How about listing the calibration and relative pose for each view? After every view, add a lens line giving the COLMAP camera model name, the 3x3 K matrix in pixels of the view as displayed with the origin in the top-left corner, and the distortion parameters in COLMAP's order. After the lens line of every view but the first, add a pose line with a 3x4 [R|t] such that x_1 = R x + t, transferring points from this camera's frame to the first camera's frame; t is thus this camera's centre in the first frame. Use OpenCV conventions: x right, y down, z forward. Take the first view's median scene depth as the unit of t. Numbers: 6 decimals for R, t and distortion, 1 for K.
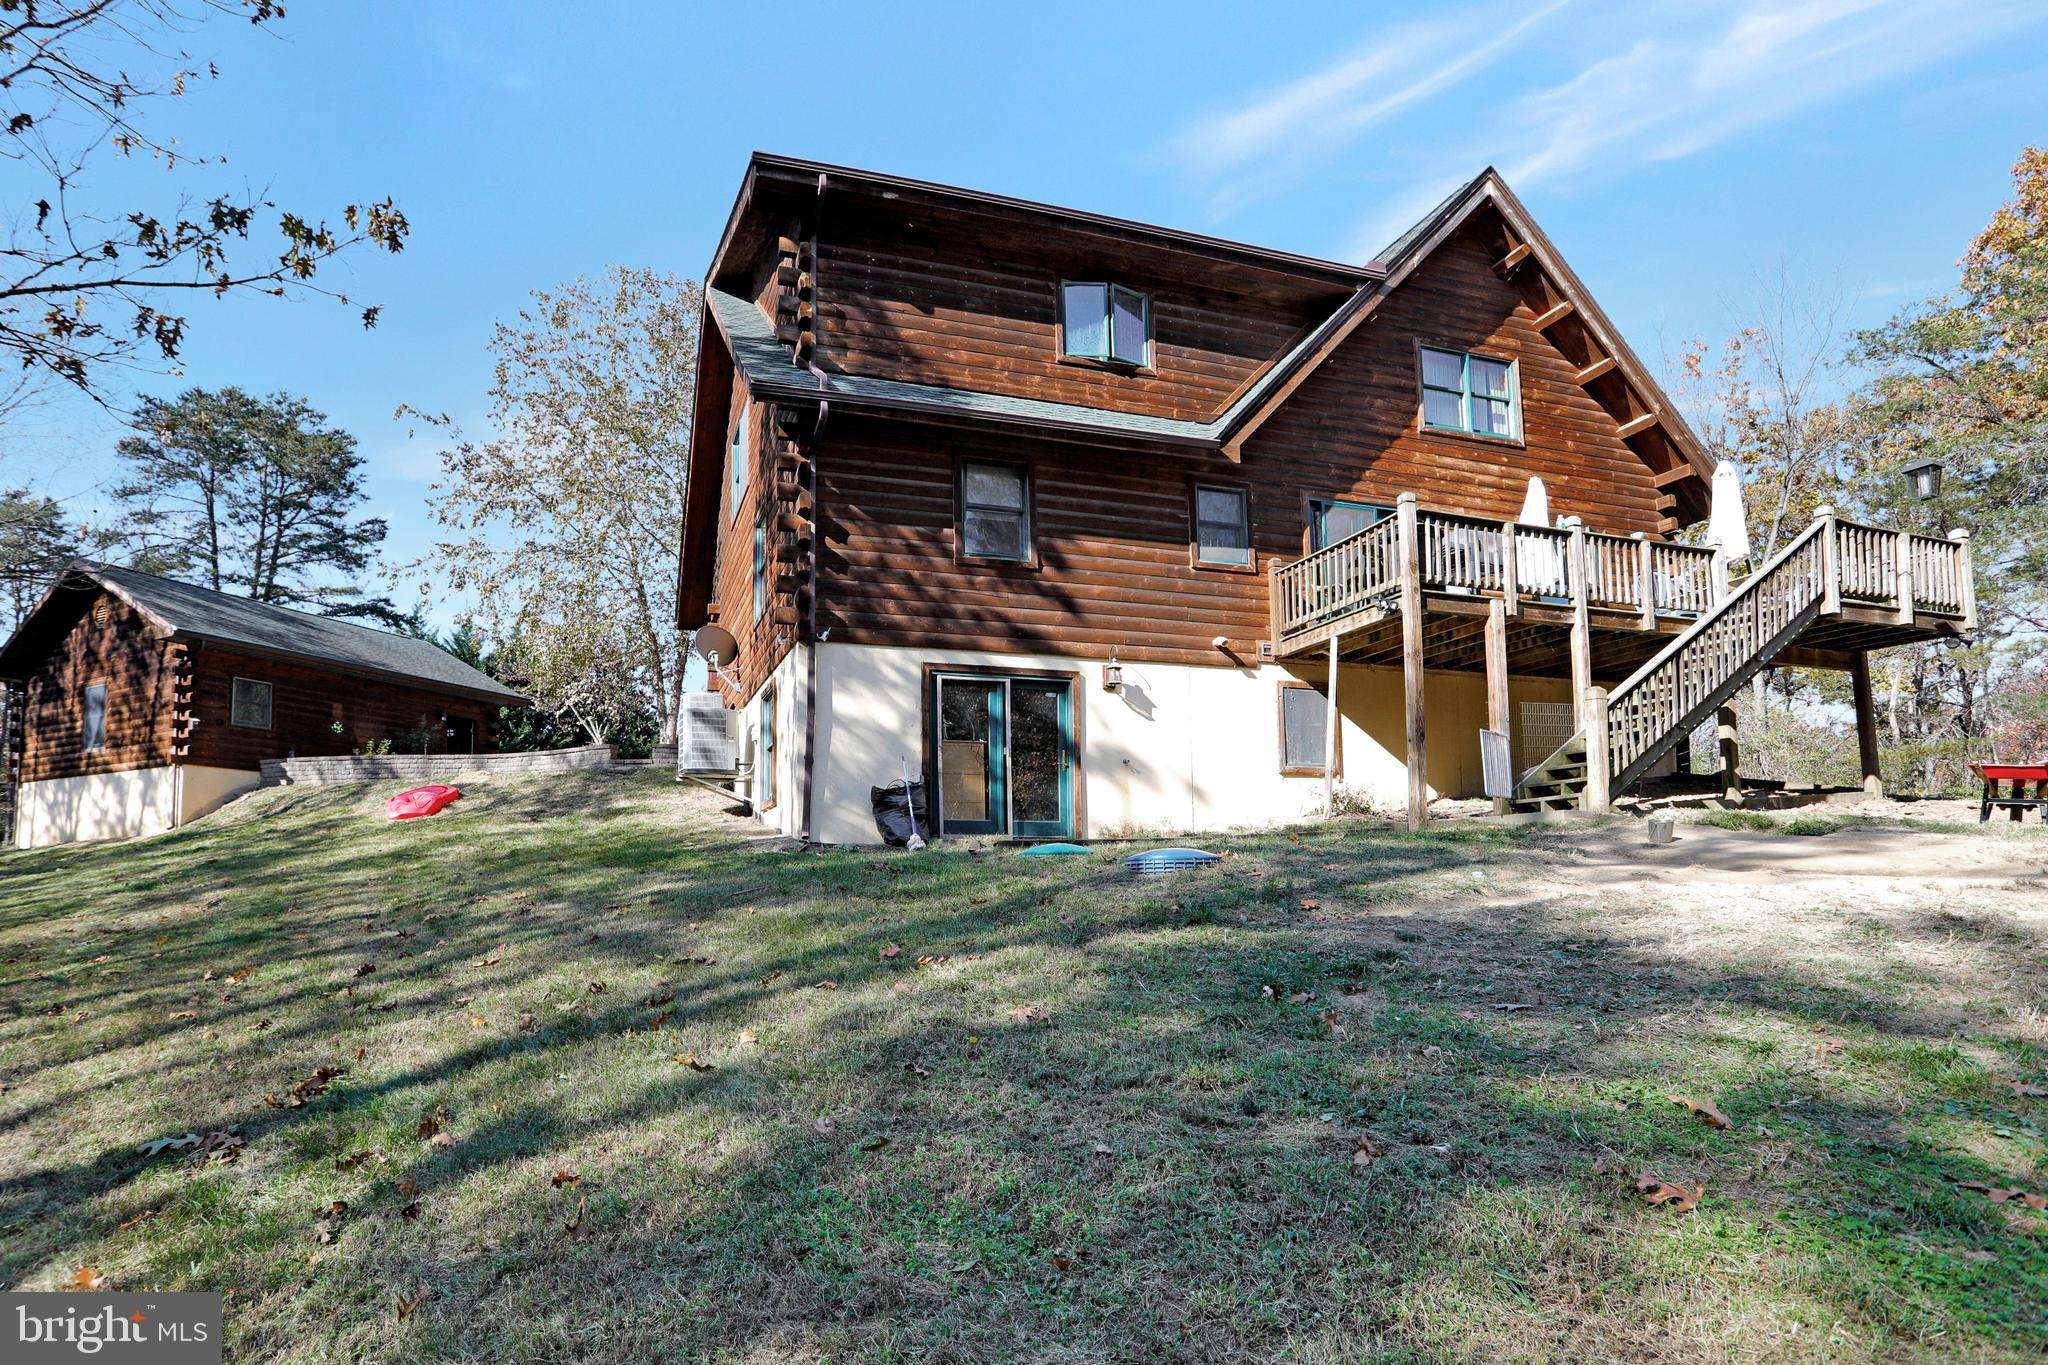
lens RADIAL K [[1007.3, 0, 953.0], [0, 1007.3, 760.1], [0, 0, 1]] dist [-0.065598, 0.030251]
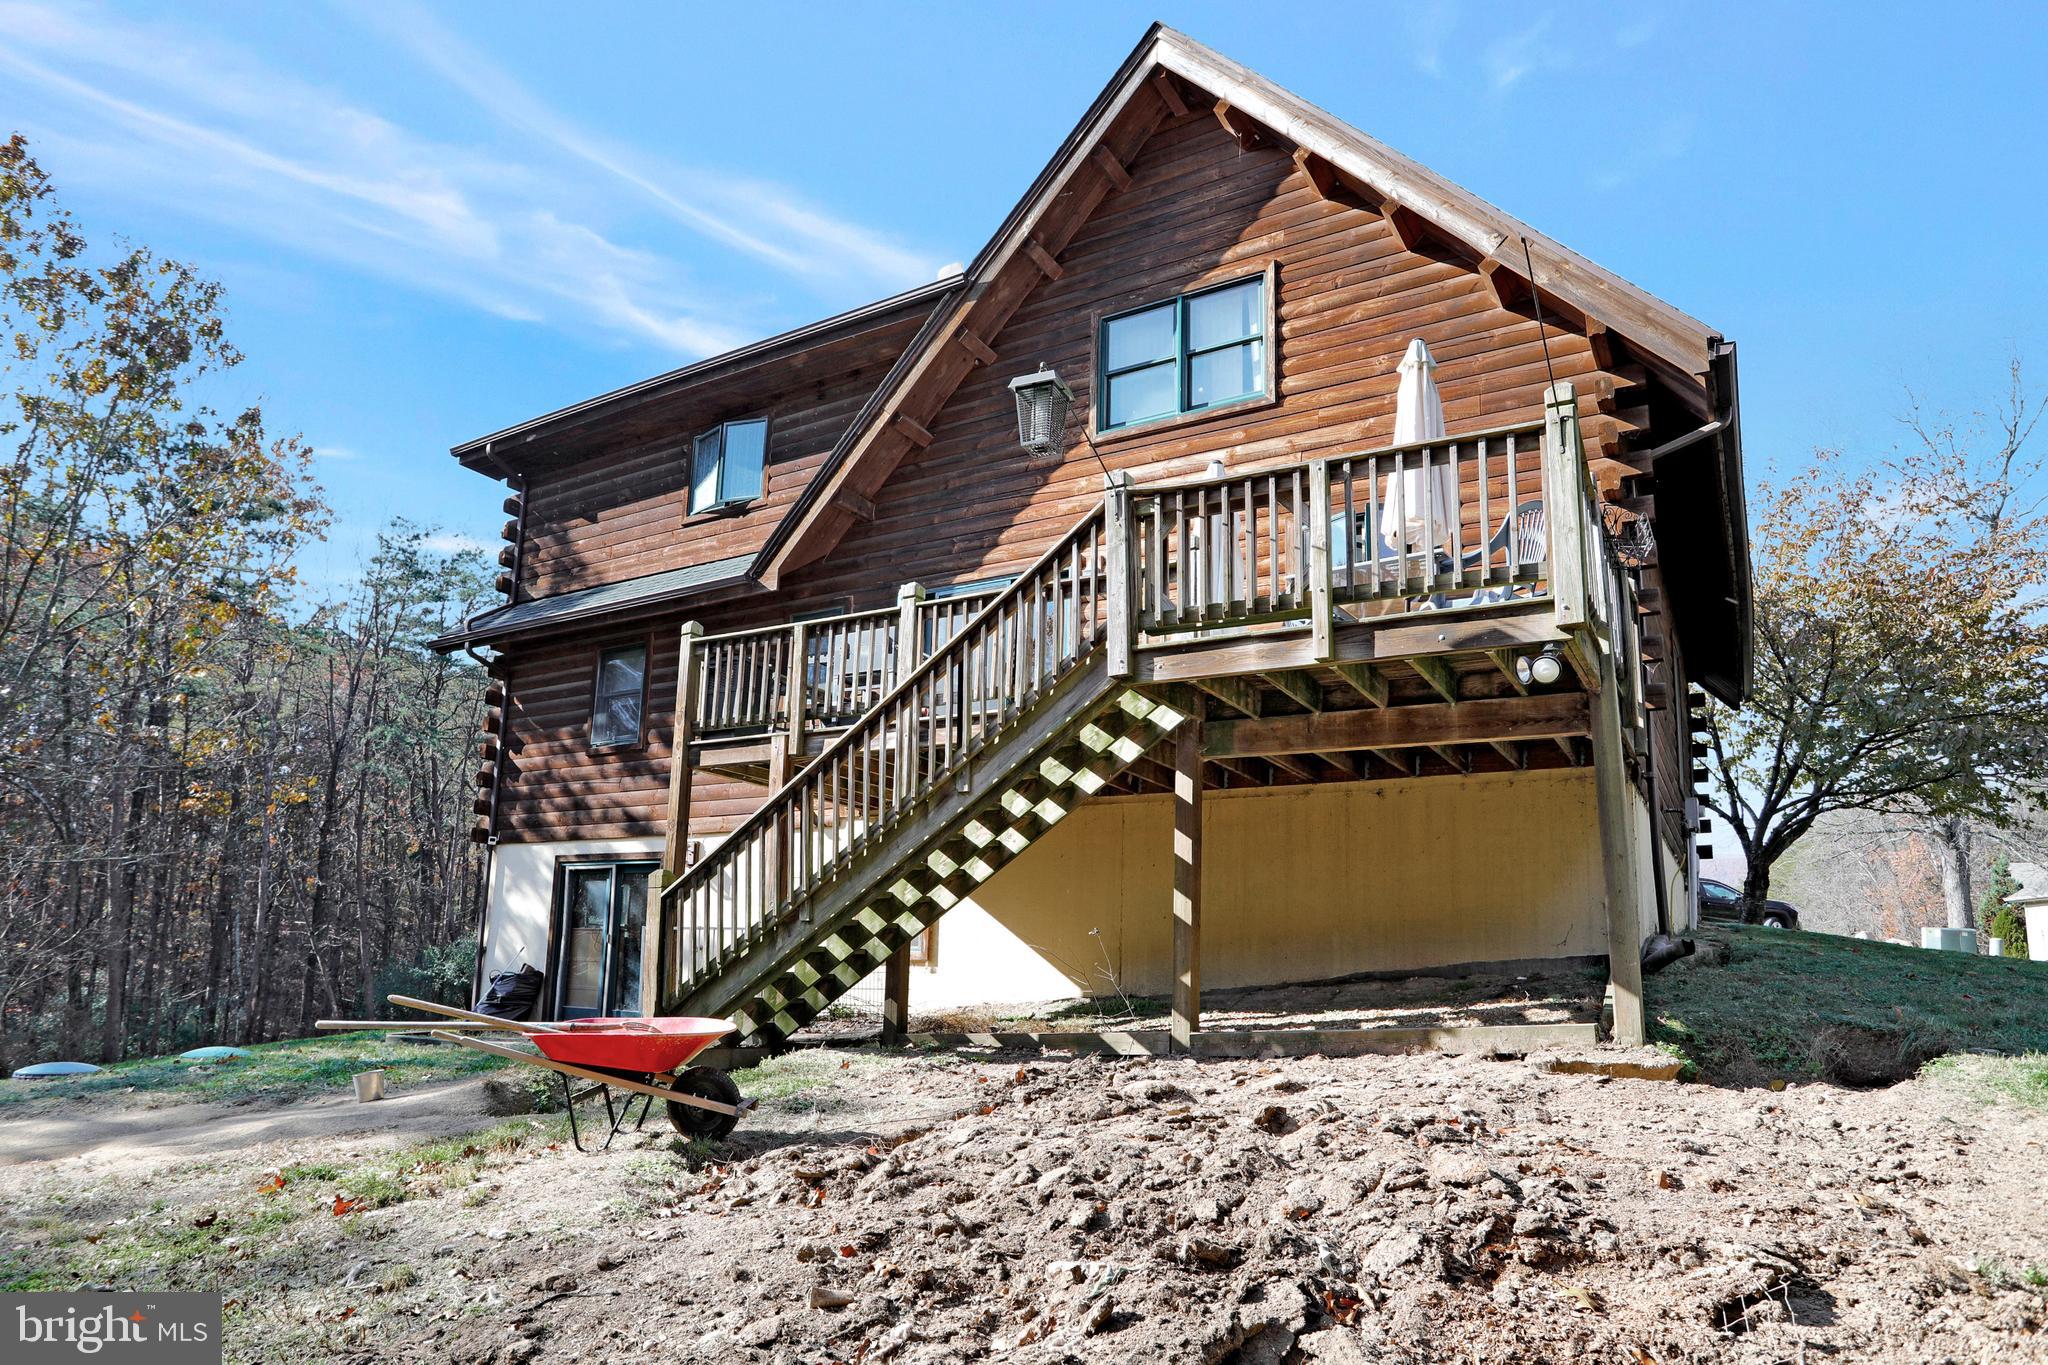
lens RADIAL K [[1200.8, 0, 1020.8], [0, 1200.8, 759.4], [0, 0, 1]] dist [-0.050949, 0.000790]
pose [[0.683531, -0.113193, -0.721091, 1.127629], [0.053103, 0.992996, -0.105538, -0.036707], [0.727987, 0.033847, 0.684755, 0.454015]]
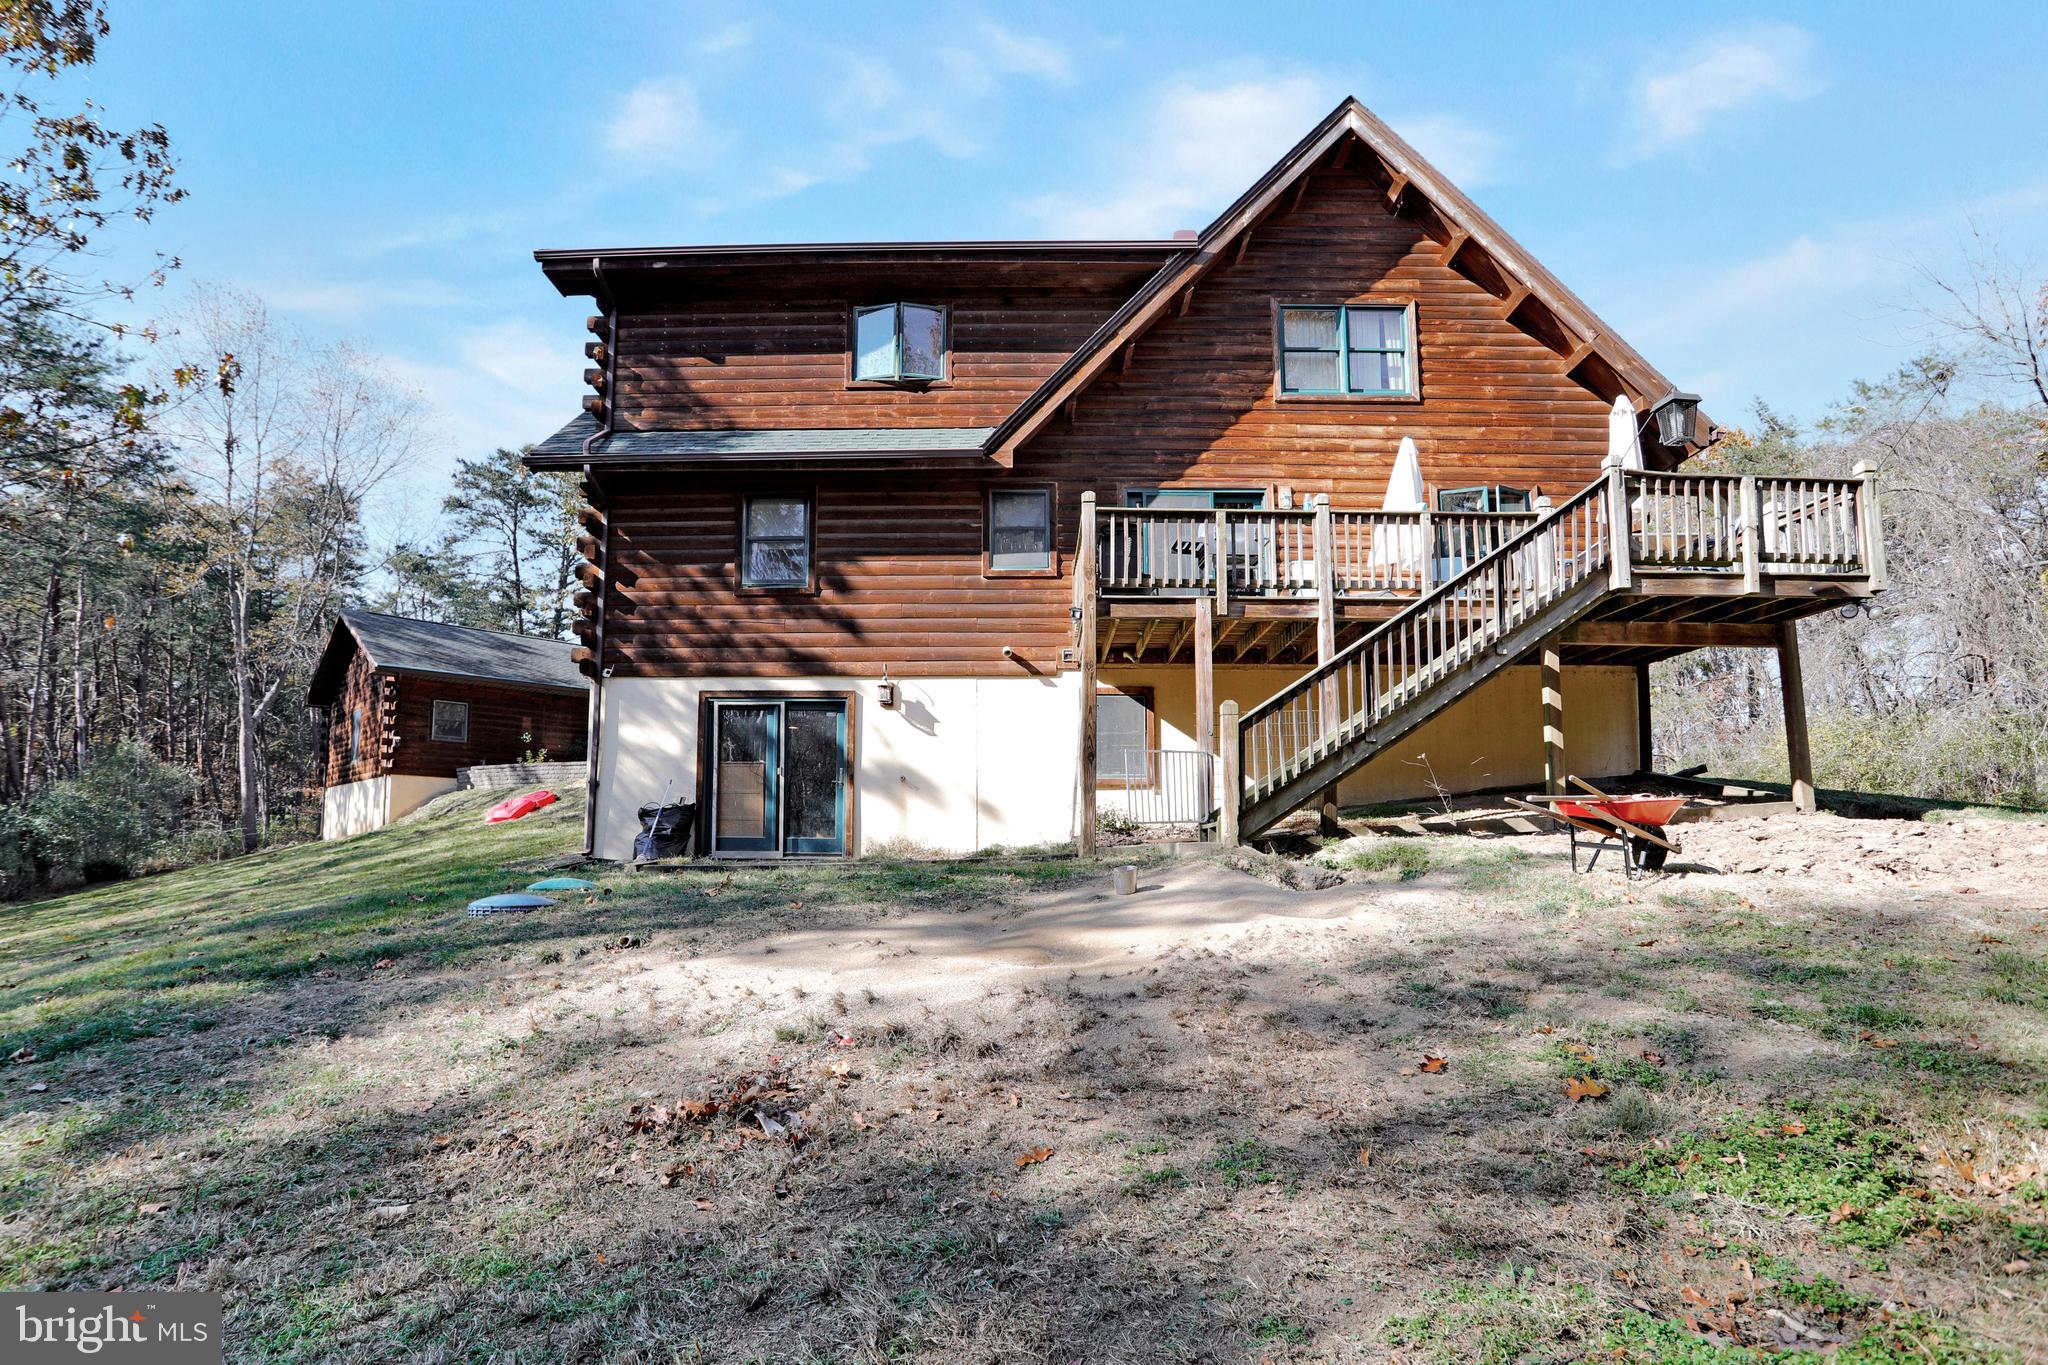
lens RADIAL K [[1020.1, 0, 1016.7], [0, 1020.1, 732.7], [0, 0, 1]] dist [-0.085109, 0.046023]
pose [[0.957461, -0.028515, -0.287151, 0.559395], [0.028464, 0.999585, -0.004352, -0.034804], [0.287156, -0.004007, 0.957876, 0.051660]]
